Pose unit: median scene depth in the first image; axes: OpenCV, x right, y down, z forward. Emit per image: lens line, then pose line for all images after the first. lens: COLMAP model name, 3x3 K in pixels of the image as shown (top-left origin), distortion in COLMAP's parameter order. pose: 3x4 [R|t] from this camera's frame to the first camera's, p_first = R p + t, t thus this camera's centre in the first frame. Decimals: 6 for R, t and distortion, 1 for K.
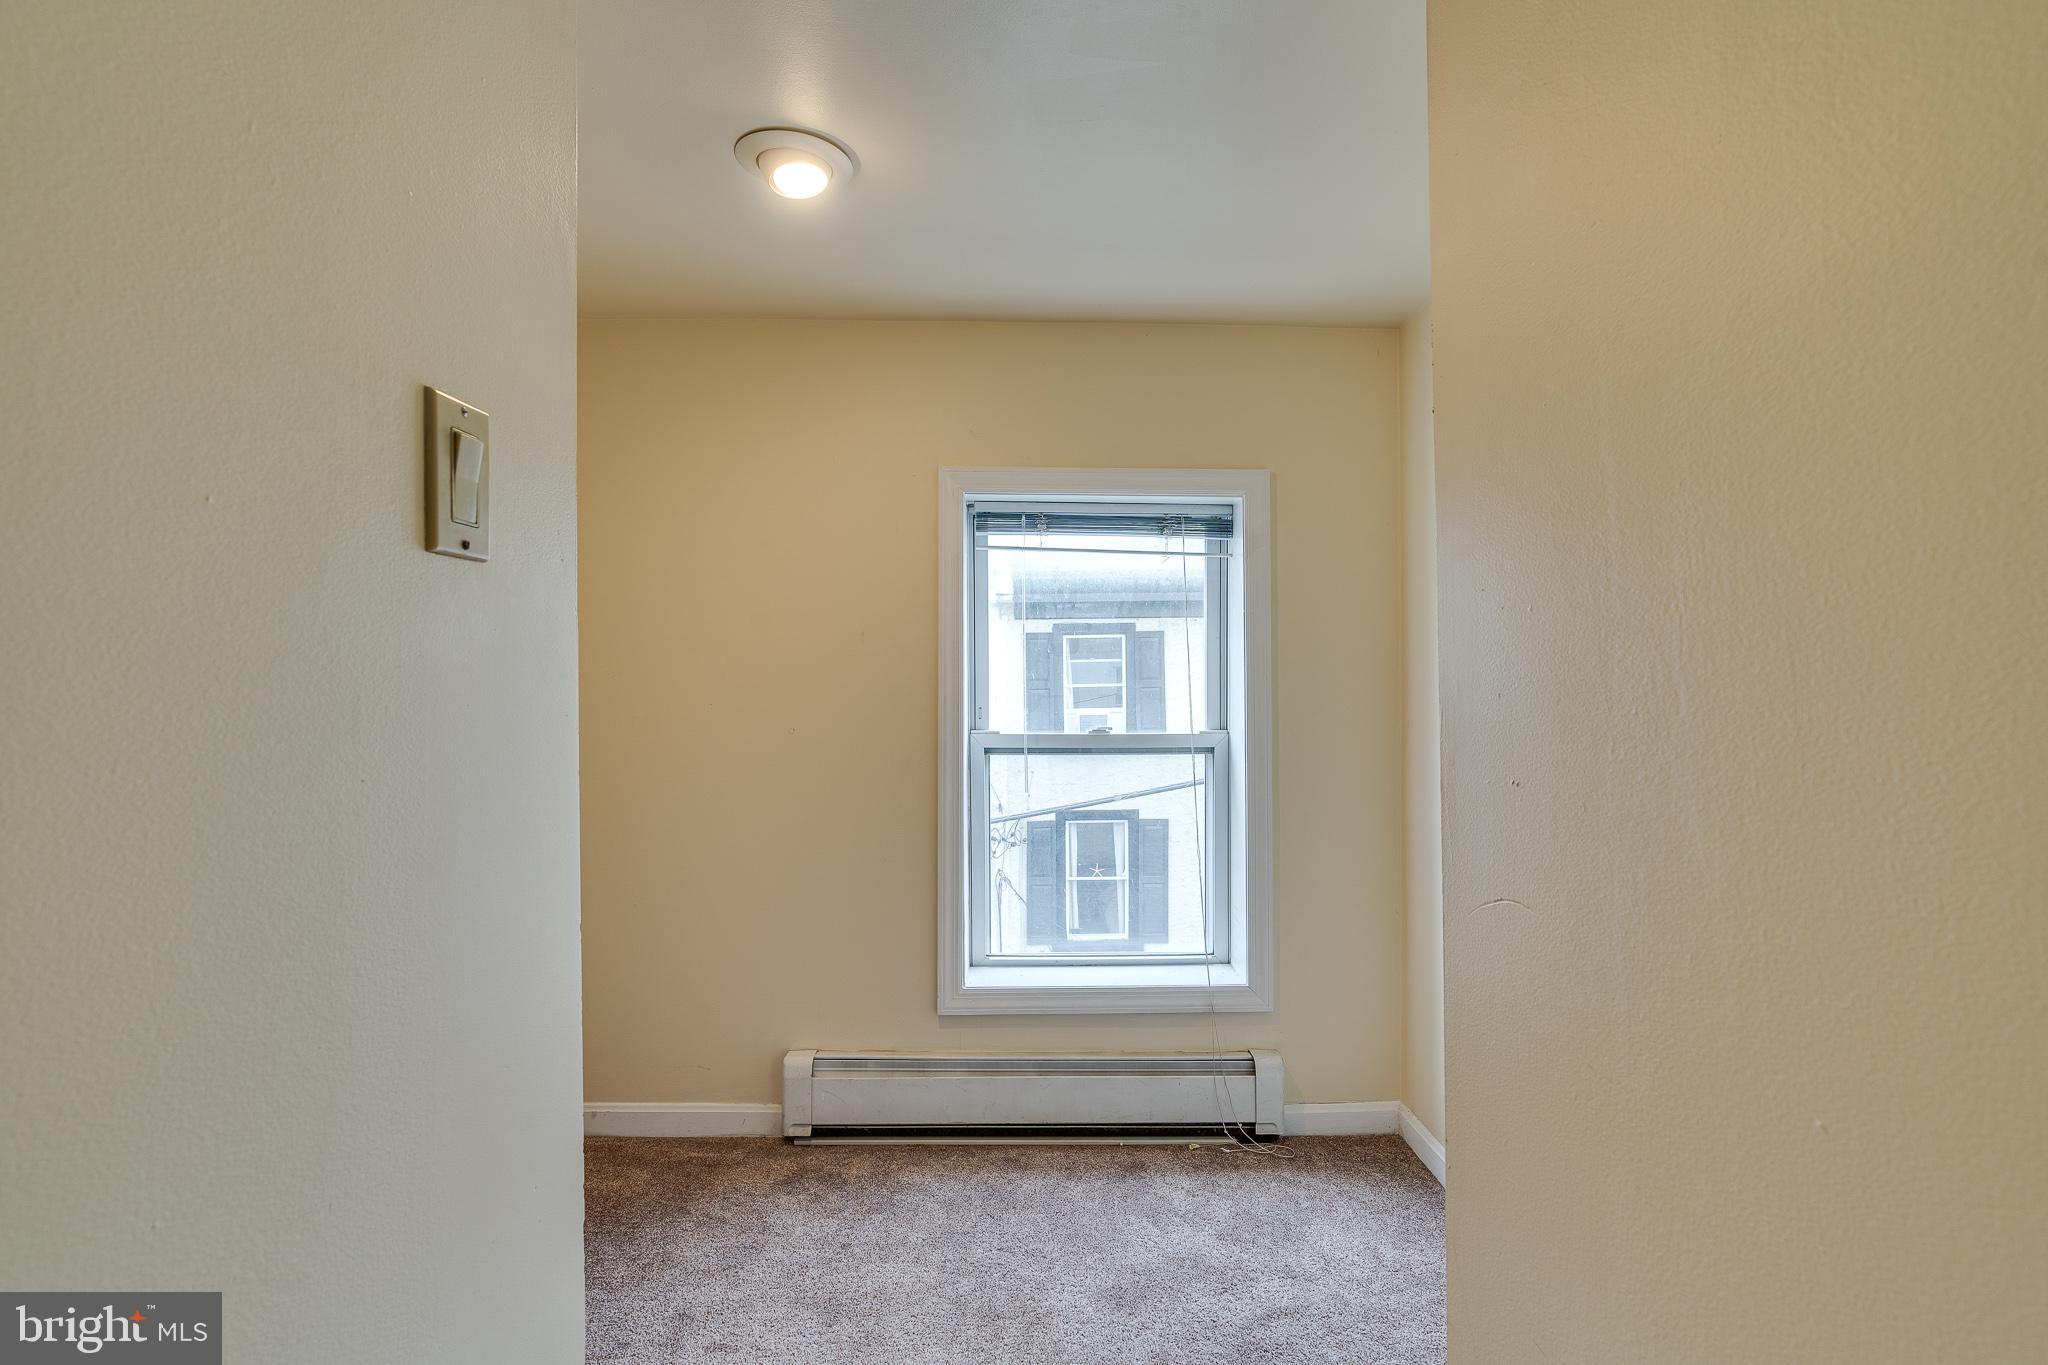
lens RADIAL K [[909.3, 0, 1024.0], [0, 909.3, 682.5], [0, 0, 1]] dist [0.000500, 0.000080]
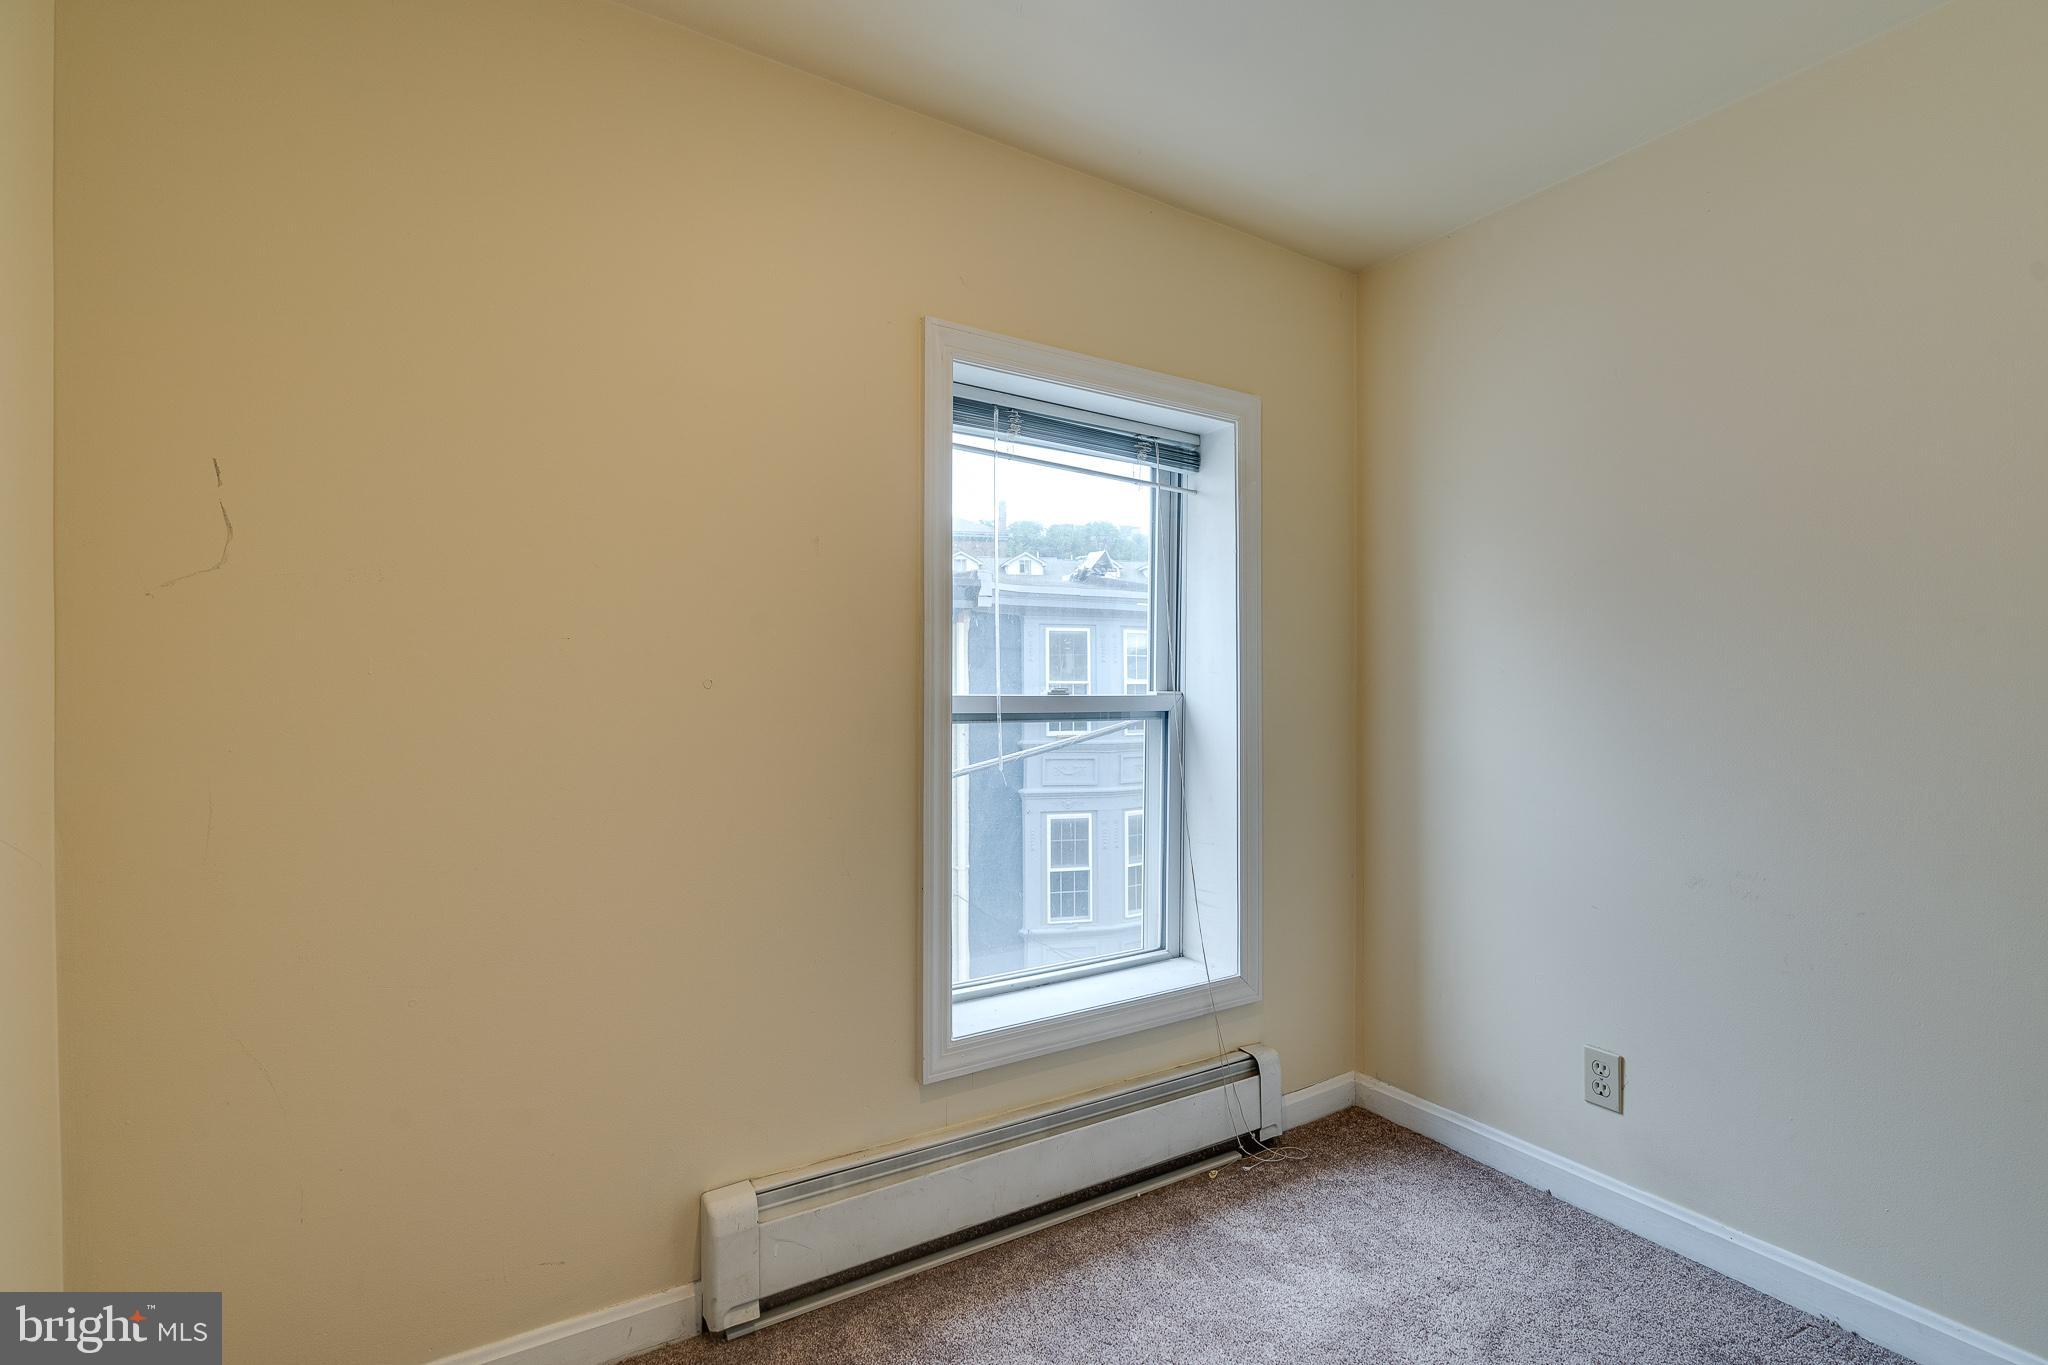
lens RADIAL K [[920.3, 0, 1021.5], [0, 920.3, 689.4], [0, 0, 1]] dist [-0.000170, 0.001095]
pose [[0.860647, 0.001584, 0.509200, -0.399634], [0.001831, 0.999979, -0.006206, 0.061515], [-0.509200, 0.006274, 0.860626, 0.342685]]
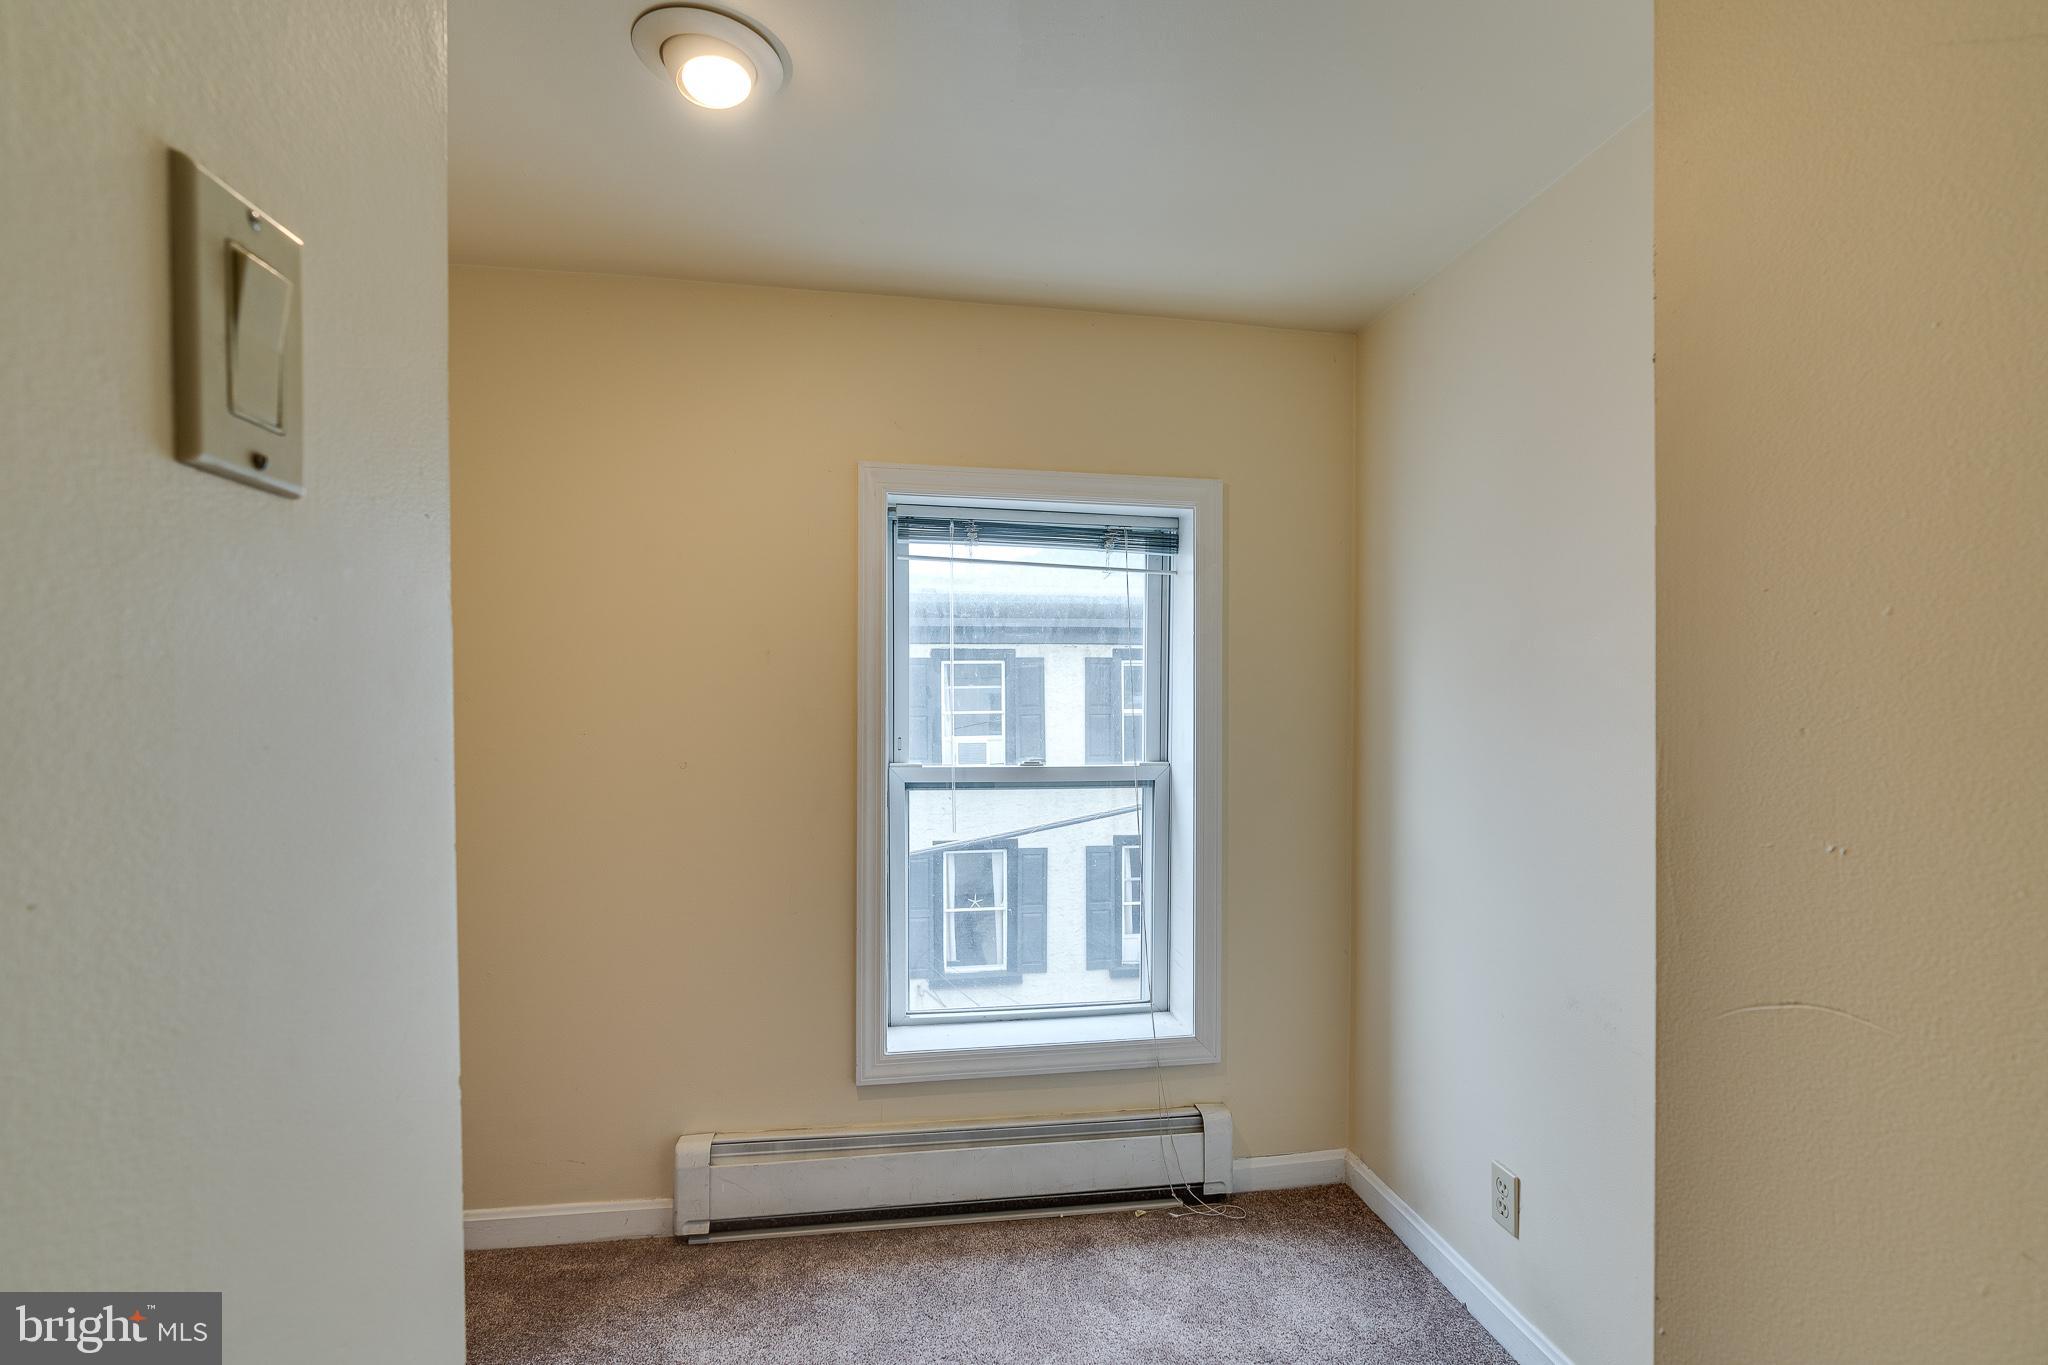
lens RADIAL K [[917.7, 0, 1022.0], [0, 917.7, 727.0], [0, 0, 1]] dist [-0.001480, 0.000431]
pose [[0.989878, 0.001483, 0.141916, -0.063508], [-0.004187, 0.999815, 0.018760, -0.000118], [-0.141862, -0.019165, 0.989701, 0.103304]]
